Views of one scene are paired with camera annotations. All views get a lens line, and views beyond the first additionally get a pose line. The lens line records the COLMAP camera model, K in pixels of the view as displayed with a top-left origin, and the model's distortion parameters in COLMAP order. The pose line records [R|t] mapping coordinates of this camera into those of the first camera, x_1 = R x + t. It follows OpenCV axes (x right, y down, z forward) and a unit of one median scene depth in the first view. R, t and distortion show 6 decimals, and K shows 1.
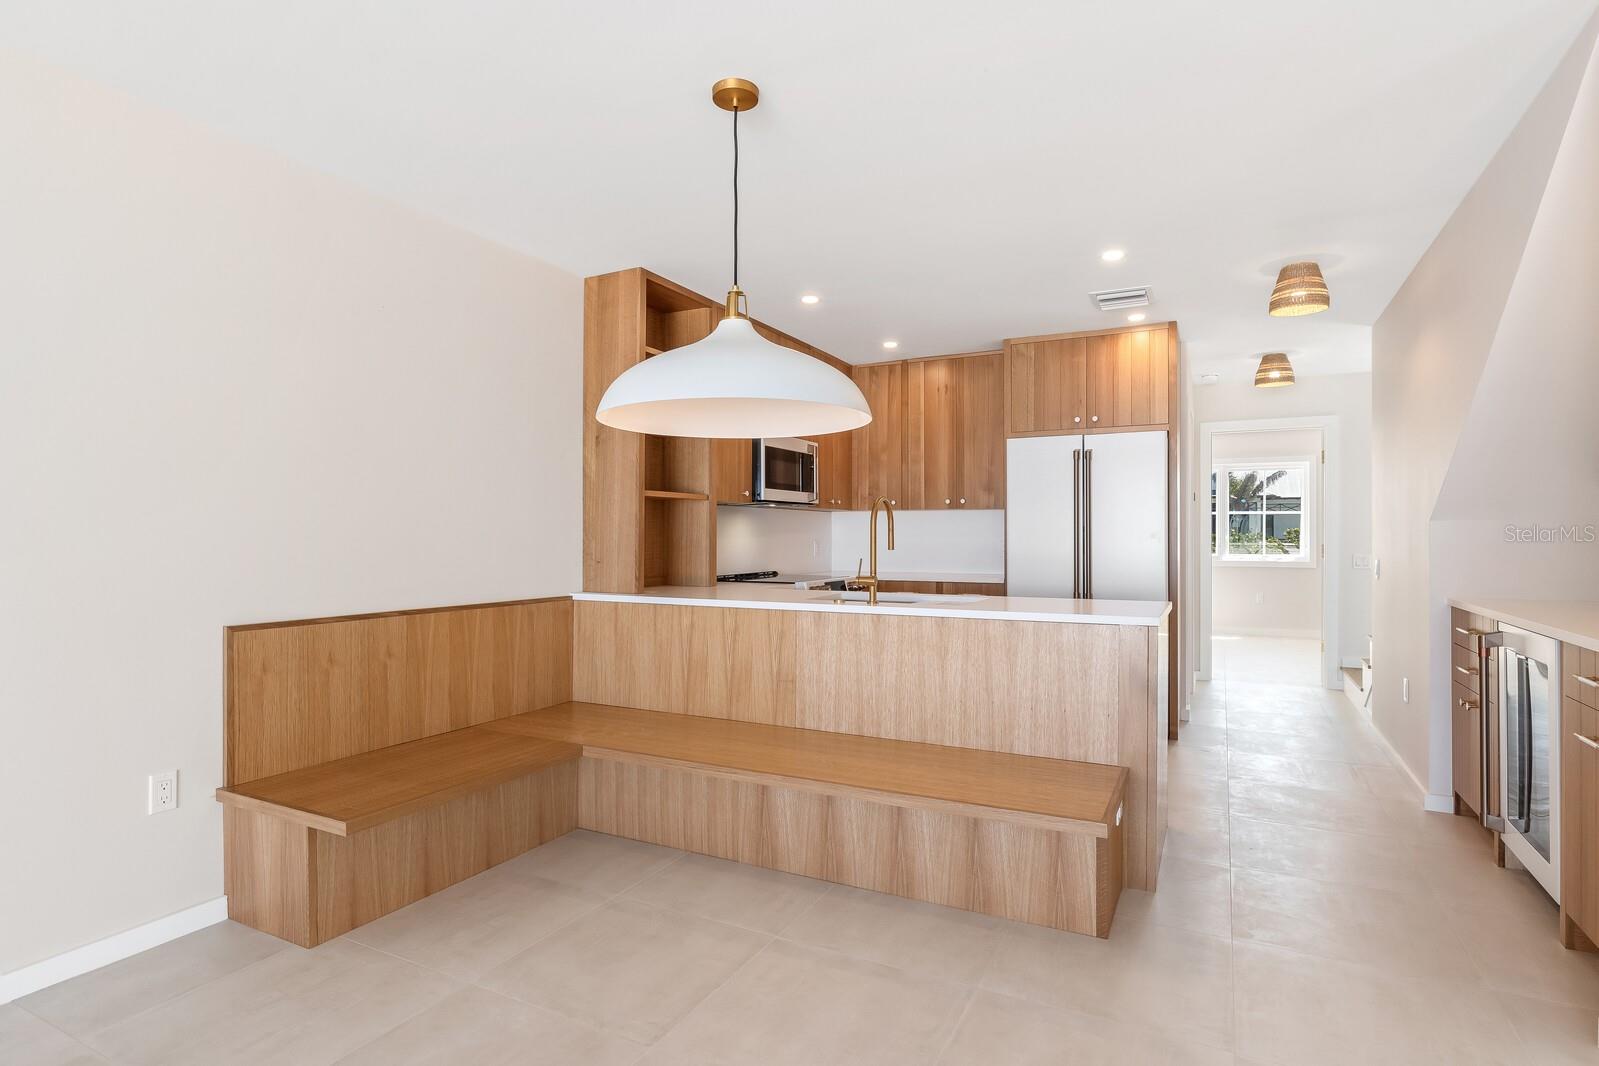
lens RADIAL K [[825.1, 0, 796.3], [0, 825.1, 537.9], [0, 0, 1]] dist [0.001000, 0.001858]
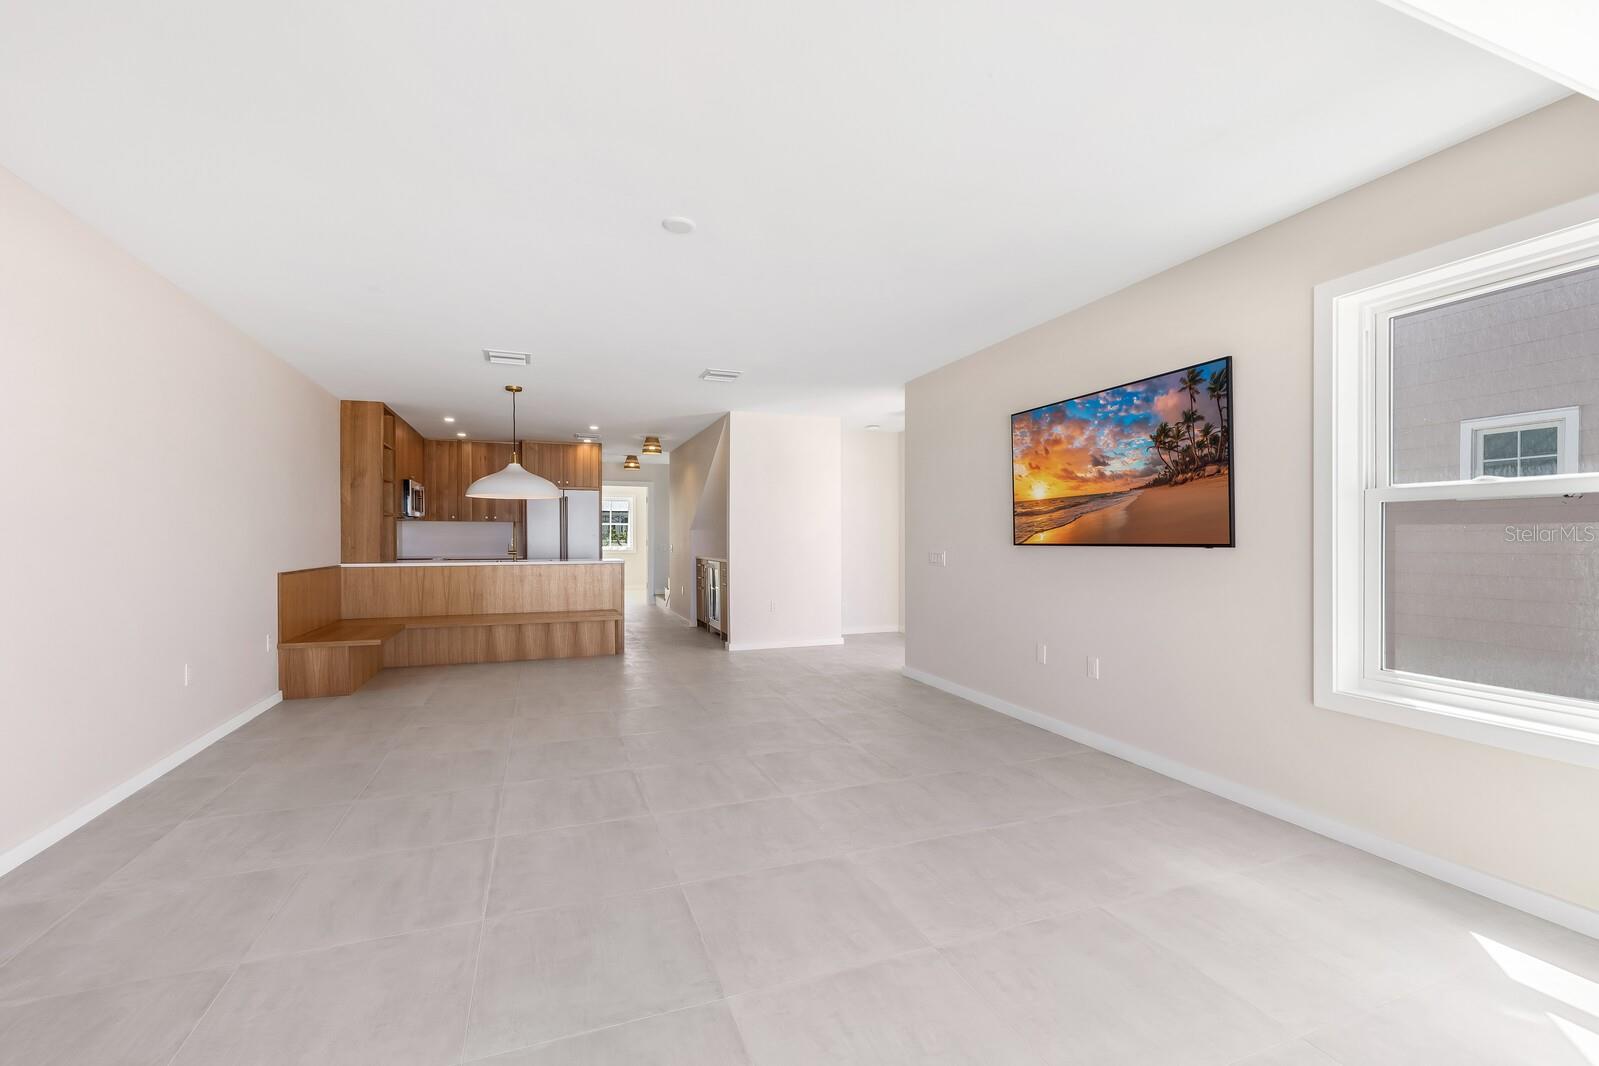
lens RADIAL K [[693.9, 0, 808.9], [0, 693.9, 542.7], [0, 0, 1]] dist [-0.003007, -0.000479]
pose [[0.660133, -0.006596, 0.751120, -0.617360], [0.005405, 0.999977, 0.004031, 0.013592], [-0.751129, 0.001399, 0.660154, -0.722646]]
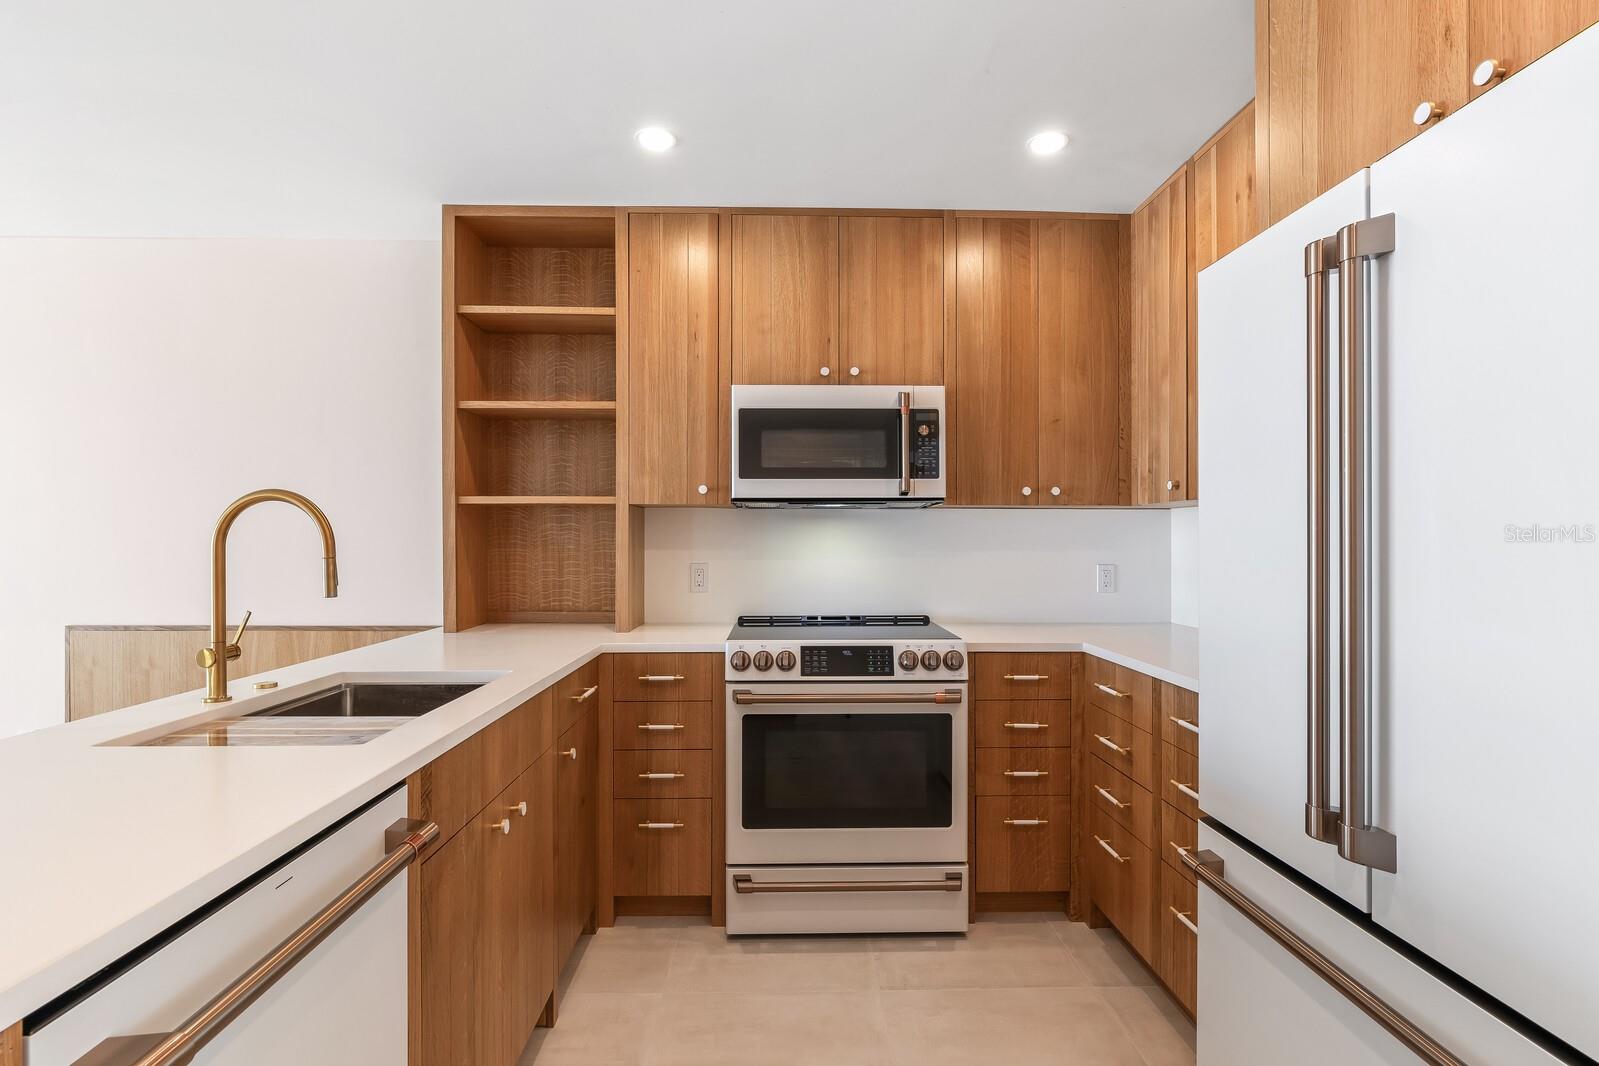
lens RADIAL K [[768.4, 0, 800.4], [0, 768.4, 540.4], [0, 0, 1]] dist [-0.004443, 0.001921]
pose [[0.481268, 0.001493, -0.876572, 0.465943], [-0.002250, 0.999997, 0.000468, -0.014470], [0.876571, 0.001747, 0.481270, 0.743742]]
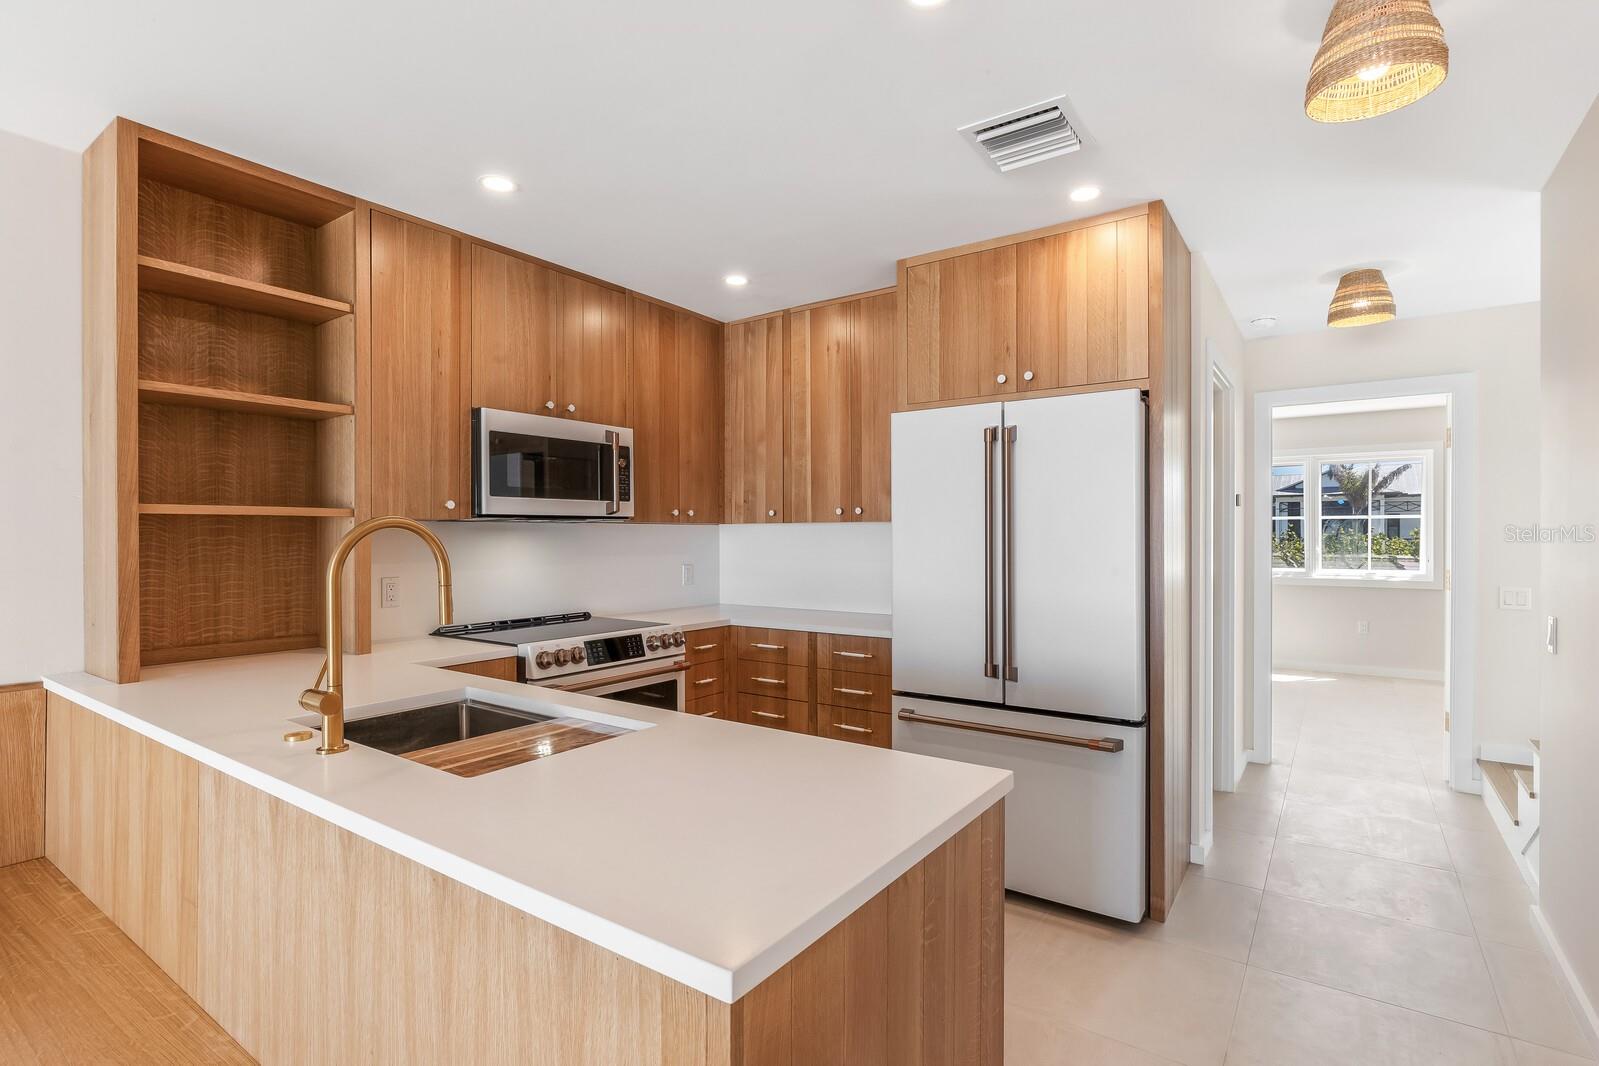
lens RADIAL K [[768.4, 0, 794.7], [0, 768.4, 540.0], [0, 0, 1]] dist [-0.004443, 0.001921]
pose [[0.989304, -0.001212, -0.145862, 0.279450], [0.001945, 0.999986, 0.004880, -0.026981], [0.145854, -0.005111, 0.989293, 0.422589]]
